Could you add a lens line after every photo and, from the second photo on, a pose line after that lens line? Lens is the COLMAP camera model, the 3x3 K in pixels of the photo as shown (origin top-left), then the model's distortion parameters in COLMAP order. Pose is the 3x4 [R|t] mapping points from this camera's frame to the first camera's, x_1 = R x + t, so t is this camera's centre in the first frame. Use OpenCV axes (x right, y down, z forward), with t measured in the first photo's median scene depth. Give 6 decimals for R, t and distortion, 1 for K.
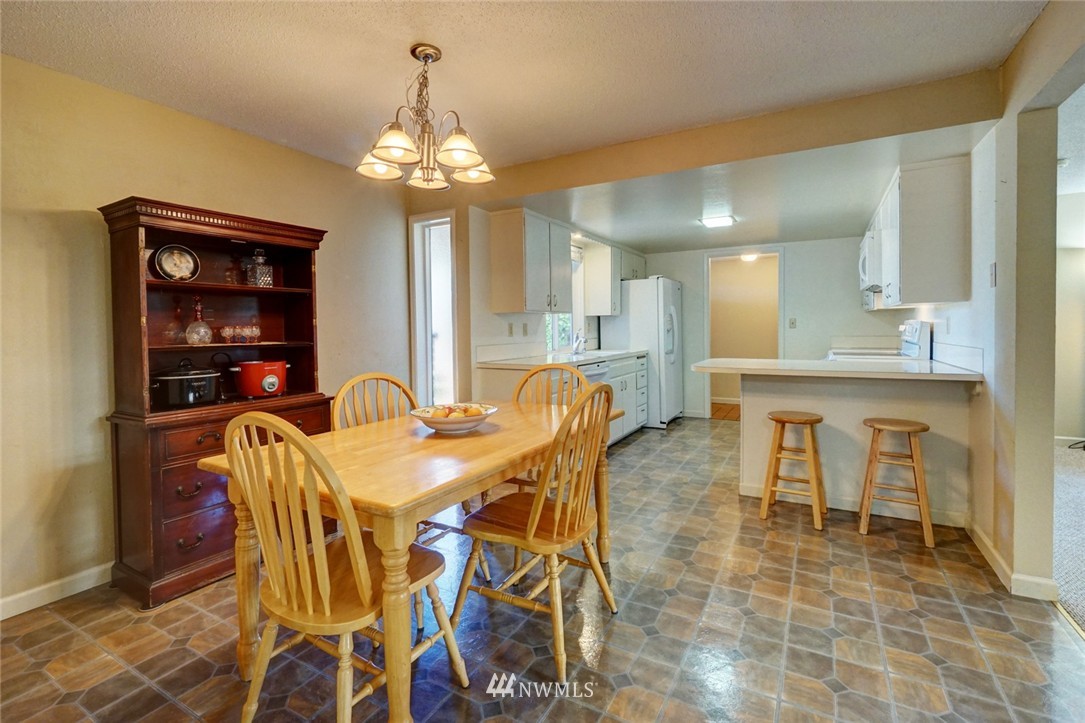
lens RADIAL K [[492.1, 0, 537.5], [0, 492.1, 344.1], [0, 0, 1]] dist [0.001957, 0.000222]
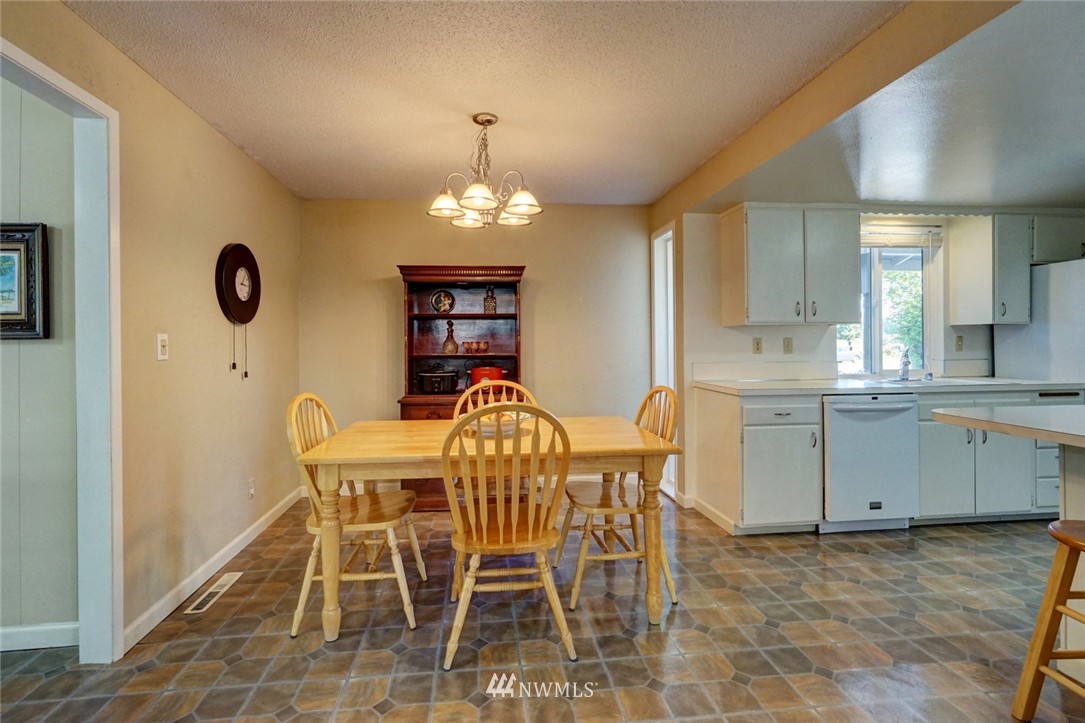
lens RADIAL K [[492.1, 0, 537.5], [0, 492.1, 344.1], [0, 0, 1]] dist [0.001957, 0.000222]
pose [[0.588002, 0.008987, -0.808809, 0.445357], [-0.026876, 0.999603, -0.008432, -0.015396], [0.808413, 0.026695, 0.588010, 0.214528]]
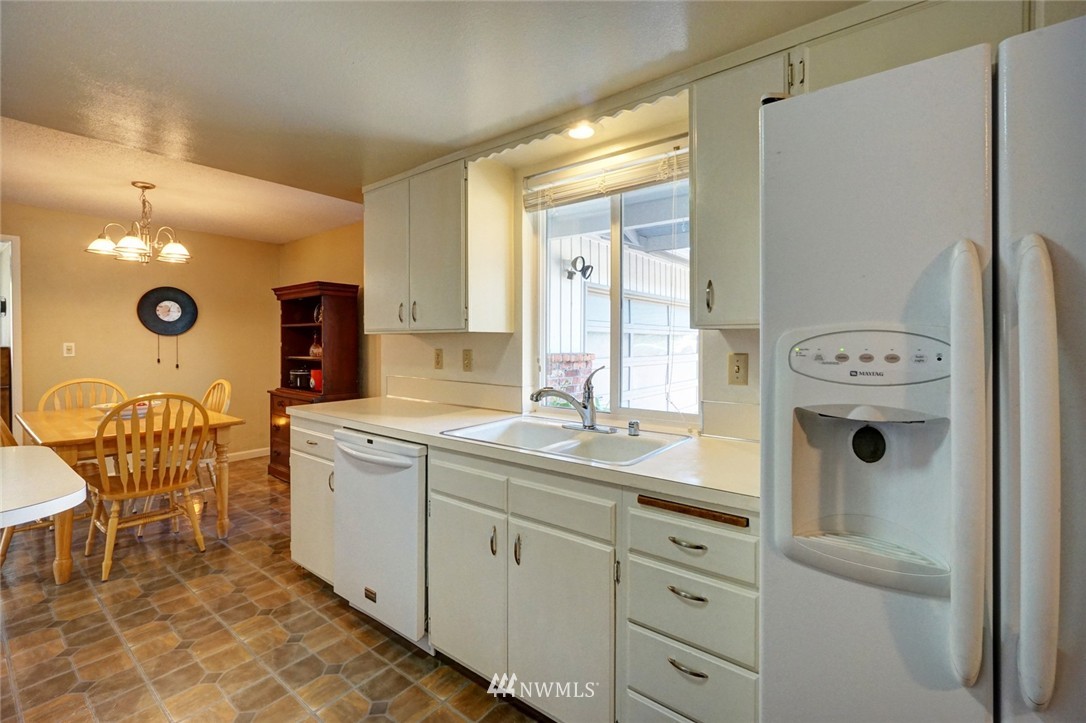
lens RADIAL K [[481.5, 0, 543.1], [0, 481.5, 343.8], [0, 0, 1]] dist [-0.000261, 0.000350]
pose [[-0.155972, 0.020711, -0.987544, 0.616651], [-0.031428, 0.999170, 0.025919, -0.076258], [0.987261, 0.035079, -0.155192, 1.354209]]
